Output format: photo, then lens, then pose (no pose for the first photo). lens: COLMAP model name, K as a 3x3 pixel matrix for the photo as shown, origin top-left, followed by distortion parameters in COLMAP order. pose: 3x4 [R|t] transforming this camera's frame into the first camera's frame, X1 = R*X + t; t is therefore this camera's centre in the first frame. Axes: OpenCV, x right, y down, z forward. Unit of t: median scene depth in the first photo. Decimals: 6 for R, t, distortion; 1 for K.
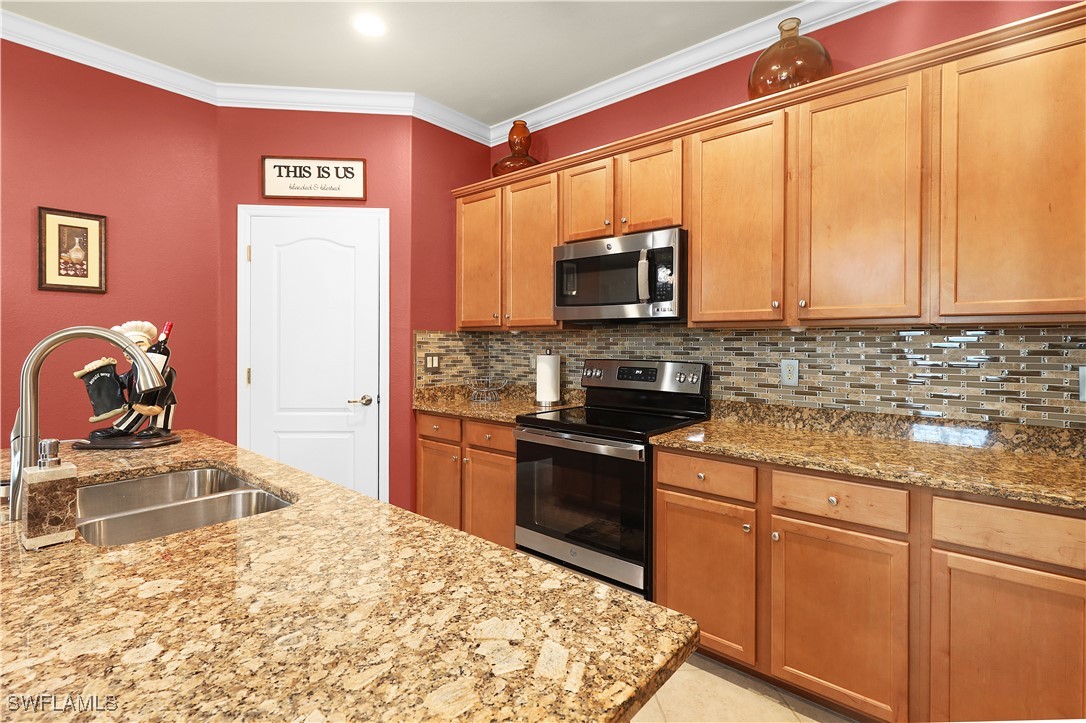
lens RADIAL K [[508.4, 0, 548.5], [0, 508.4, 346.1], [0, 0, 1]] dist [0.000412, -0.000485]
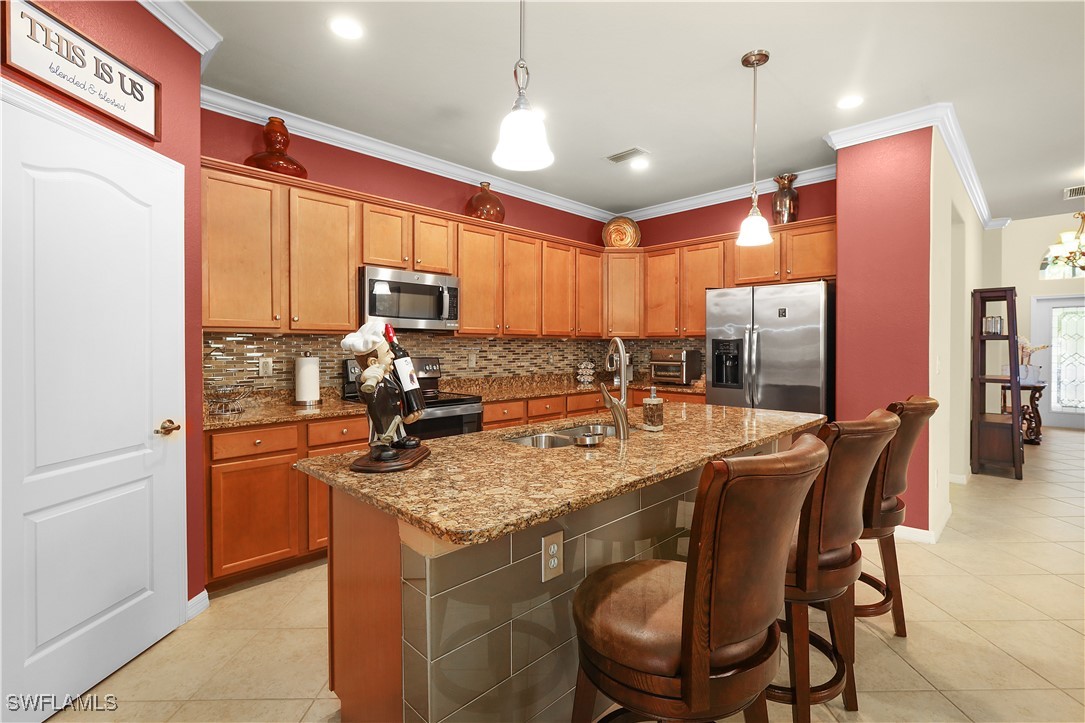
lens RADIAL K [[508.0, 0, 565.0], [0, 508.0, 351.1], [0, 0, 1]] dist [0.000412, -0.000485]
pose [[0.055409, -0.014634, 0.998357, -1.200880], [0.006166, 0.999879, 0.014314, -0.007513], [-0.998445, 0.005363, 0.055492, 0.470866]]
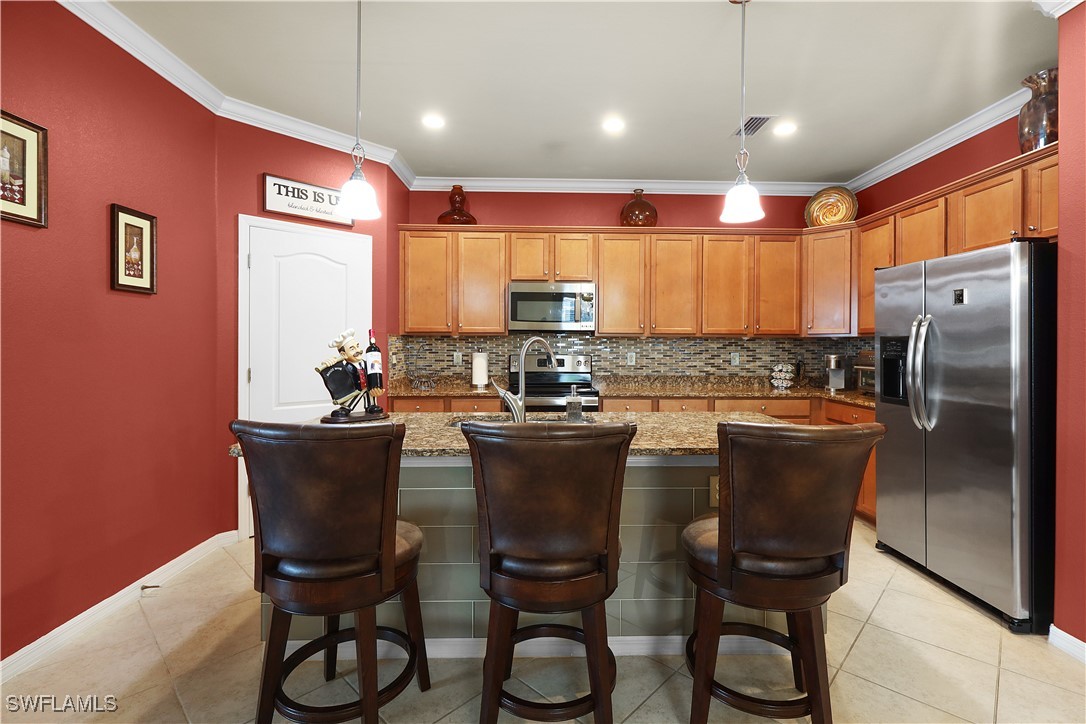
lens RADIAL K [[508.4, 0, 547.9], [0, 508.4, 346.7], [0, 0, 1]] dist [0.000412, -0.000485]
pose [[0.749210, -0.004428, 0.662317, -0.952820], [0.003944, 0.999990, 0.002224, -0.001558], [-0.662320, 0.000946, 0.749220, -0.250963]]
